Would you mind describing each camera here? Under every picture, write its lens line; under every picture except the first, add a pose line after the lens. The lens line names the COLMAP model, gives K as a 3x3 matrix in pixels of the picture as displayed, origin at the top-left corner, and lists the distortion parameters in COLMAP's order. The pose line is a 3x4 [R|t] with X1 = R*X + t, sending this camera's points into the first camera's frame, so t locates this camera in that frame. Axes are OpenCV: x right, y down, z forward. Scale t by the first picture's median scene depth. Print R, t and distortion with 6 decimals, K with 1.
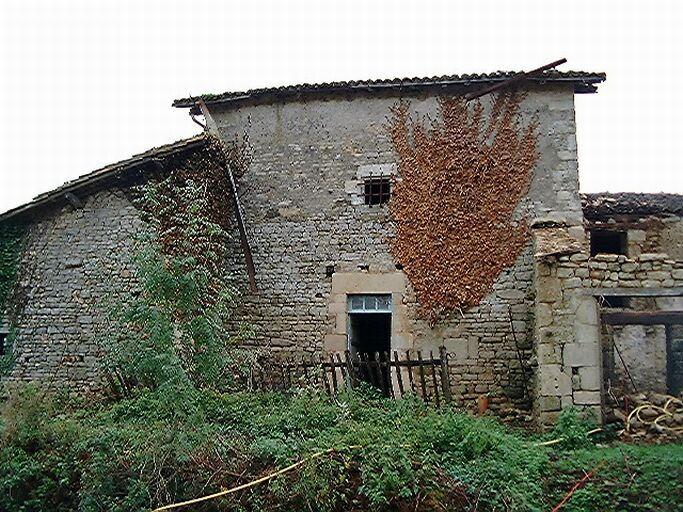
lens RADIAL K [[766.9, 0, 322.8], [0, 766.9, 258.9], [0, 0, 1]] dist [-0.227248, 0.302807]
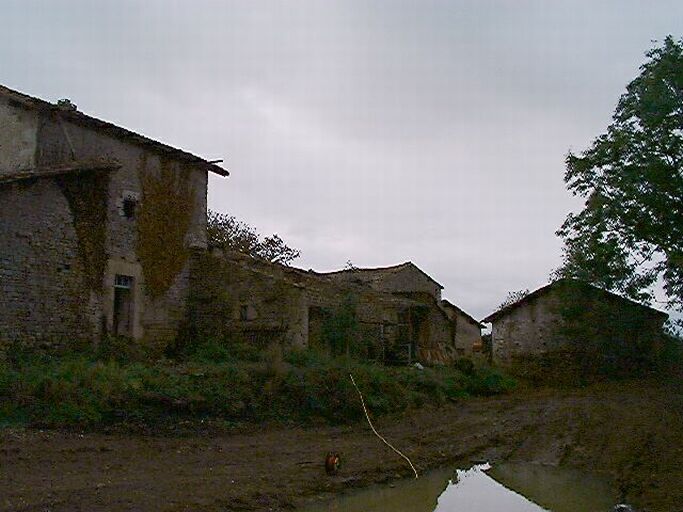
lens RADIAL K [[766.9, 0, 322.8], [0, 766.9, 258.9], [0, 0, 1]] dist [-0.227248, 0.302807]
pose [[0.257586, 0.099940, 0.961073, -1.311143], [-0.190238, 0.980414, -0.050964, 0.013997], [-0.947343, -0.169705, 0.271554, 0.211141]]
